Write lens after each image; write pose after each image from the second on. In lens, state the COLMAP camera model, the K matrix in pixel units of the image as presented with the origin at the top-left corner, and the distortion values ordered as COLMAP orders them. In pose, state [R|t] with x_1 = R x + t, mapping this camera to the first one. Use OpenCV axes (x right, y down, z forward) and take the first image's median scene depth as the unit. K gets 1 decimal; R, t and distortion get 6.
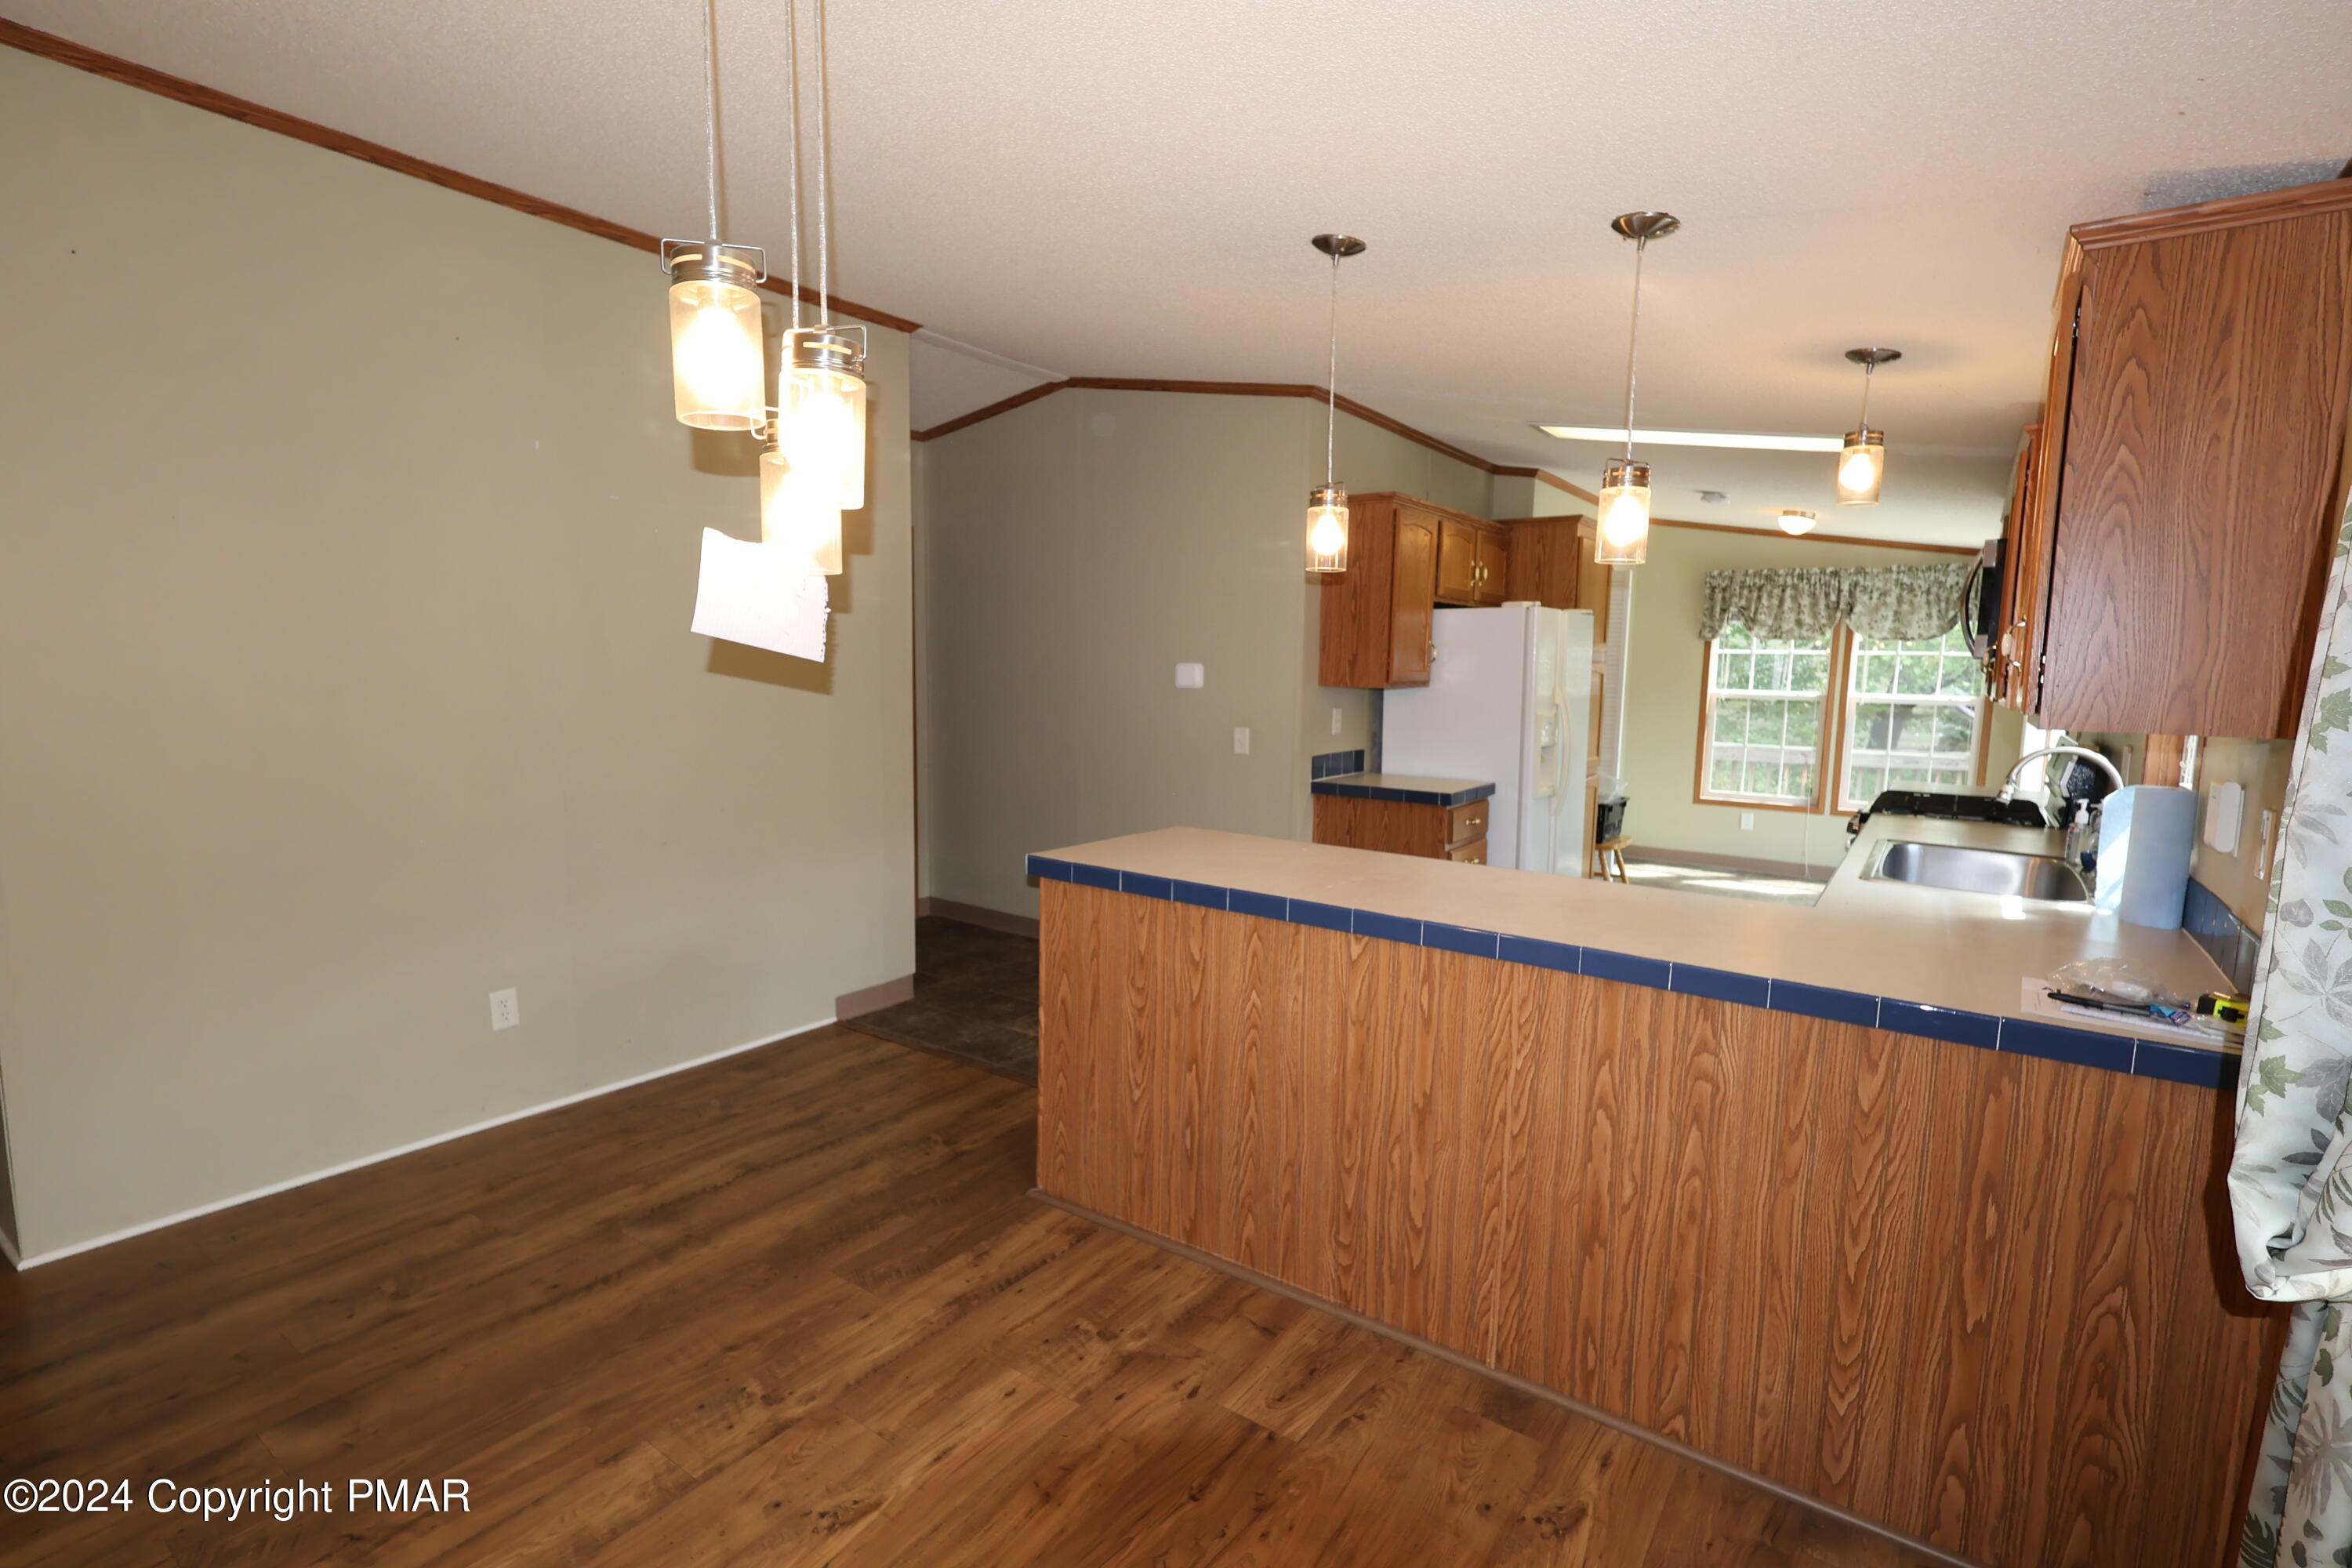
lens RADIAL K [[1088.0, 0, 1180.7], [0, 1088.0, 786.6], [0, 0, 1]] dist [0.013226, -0.000311]
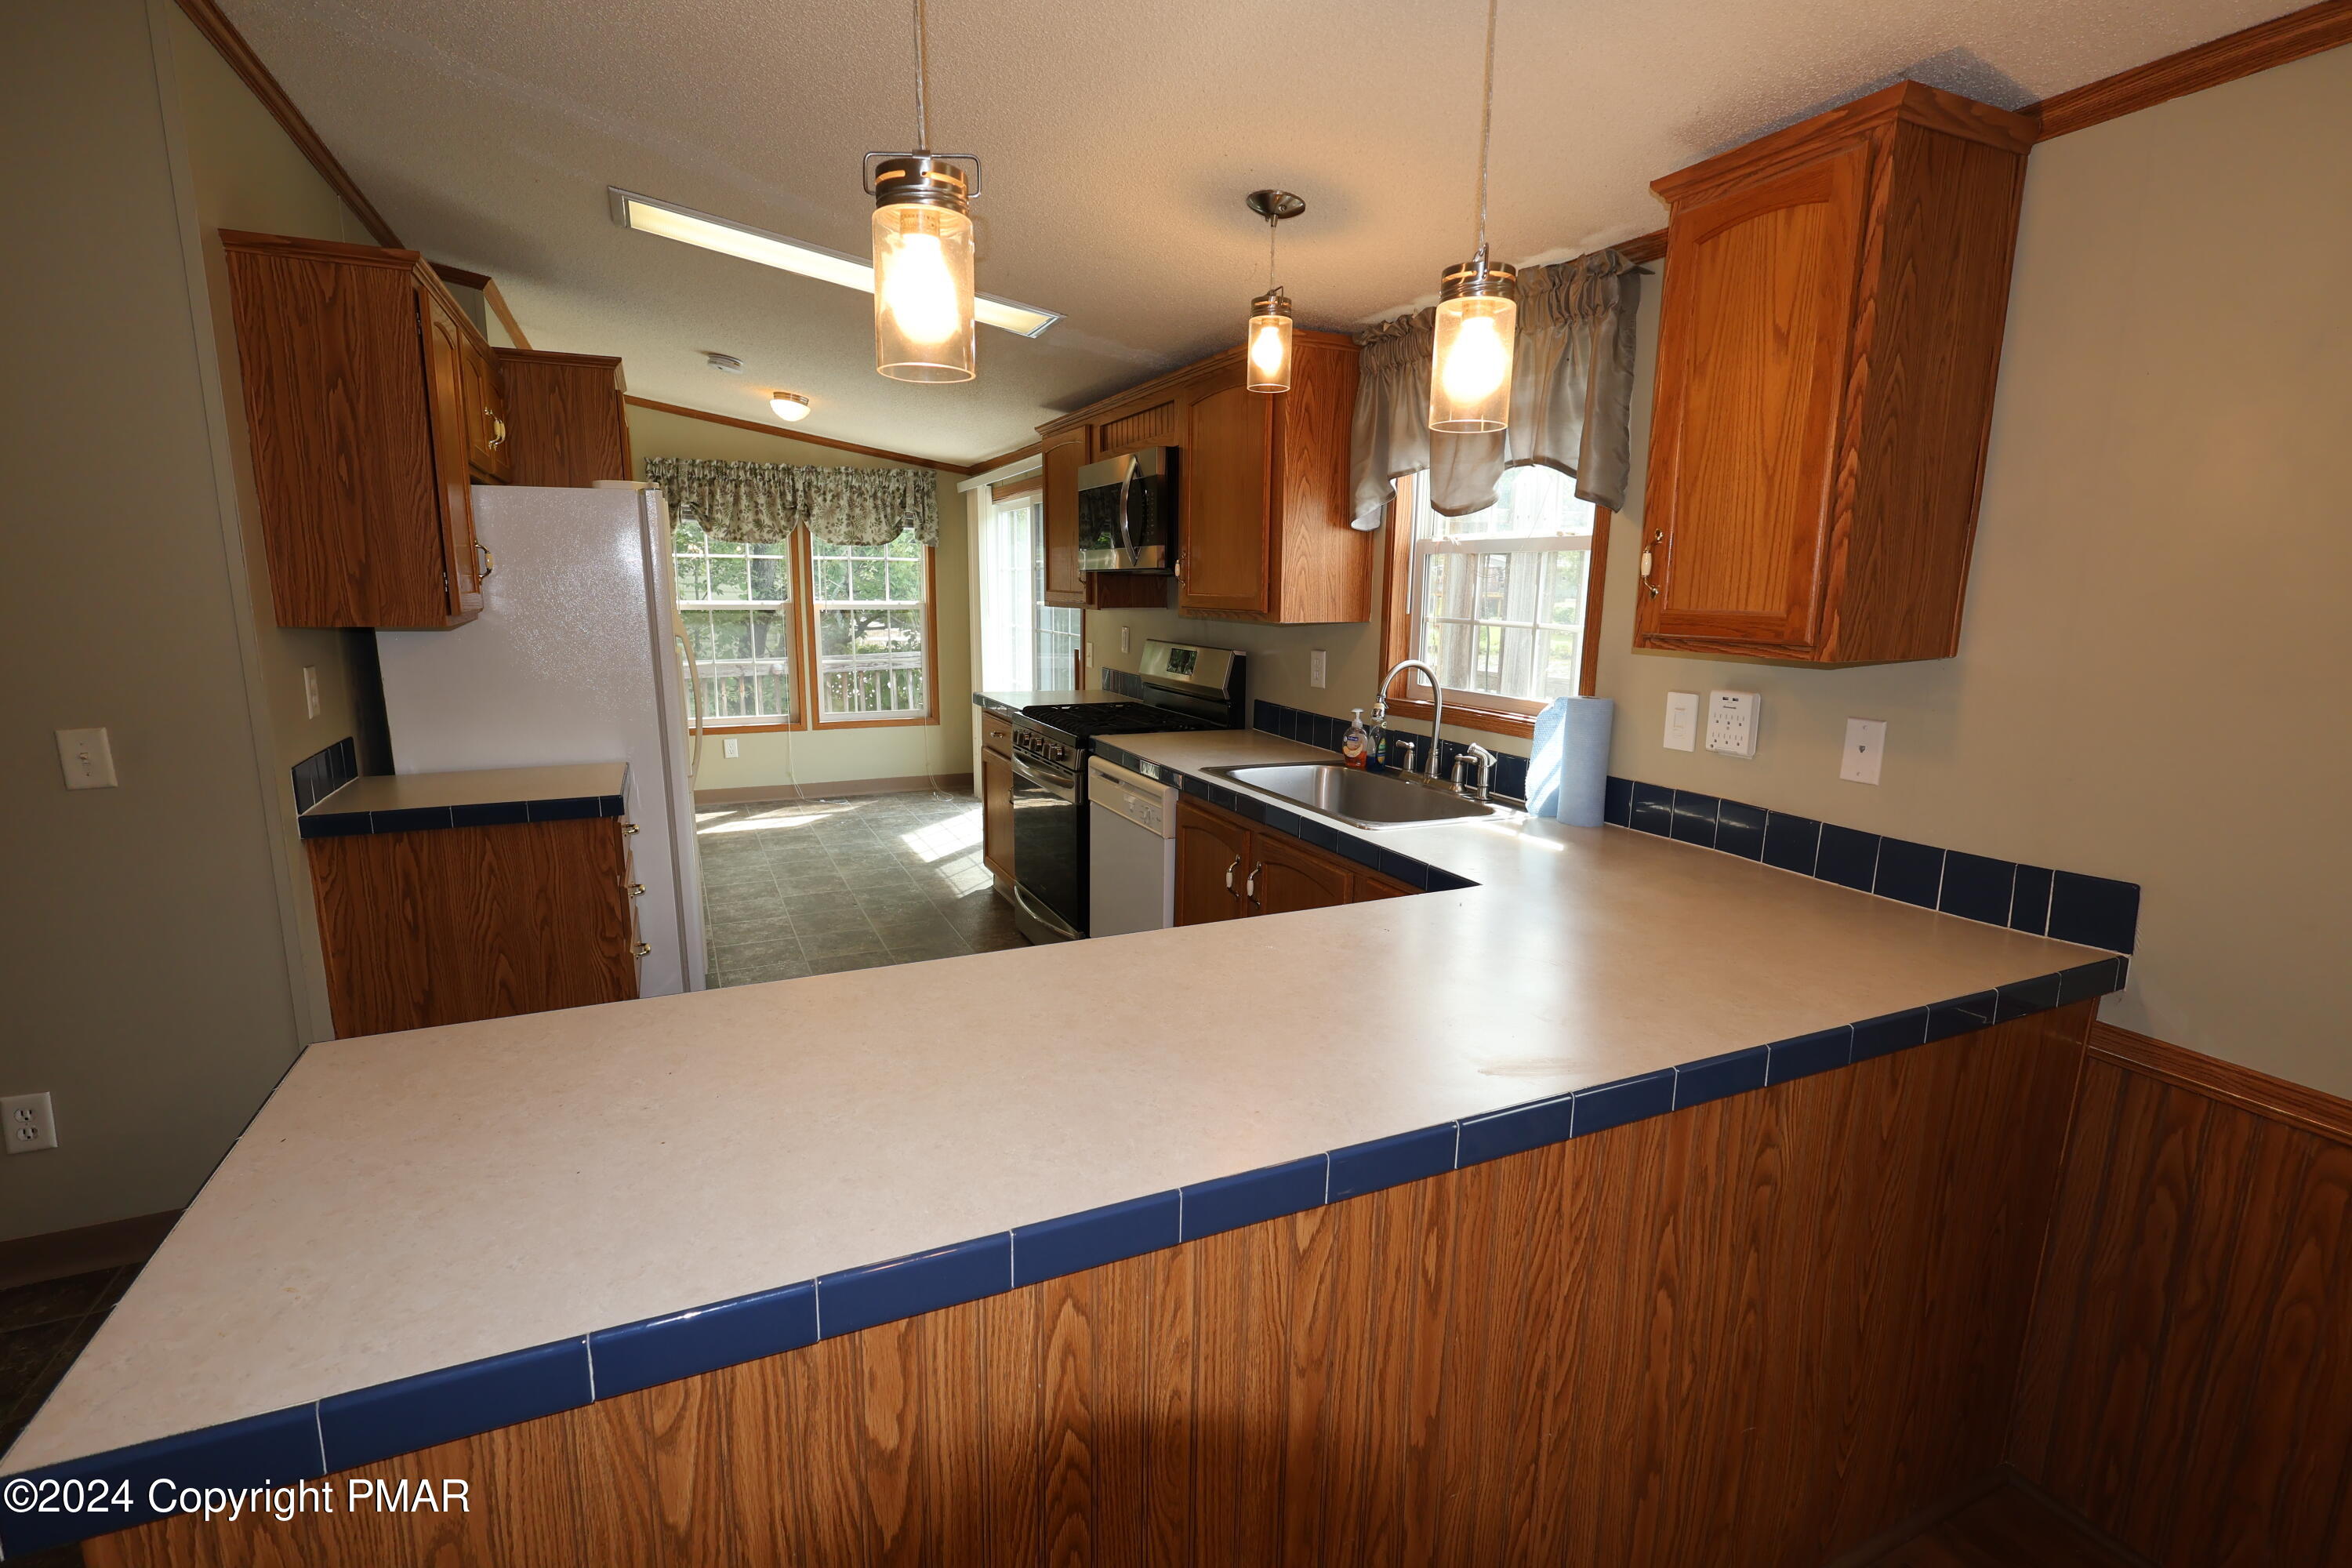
lens RADIAL K [[1088.0, 0, 1183.9], [0, 1088.0, 783.6], [0, 0, 1]] dist [0.013226, -0.000311]
pose [[0.490625, -0.176314, 0.853347, -0.074951], [0.100662, 0.984227, 0.145481, -0.036316], [-0.865537, 0.014523, 0.500634, 0.261993]]
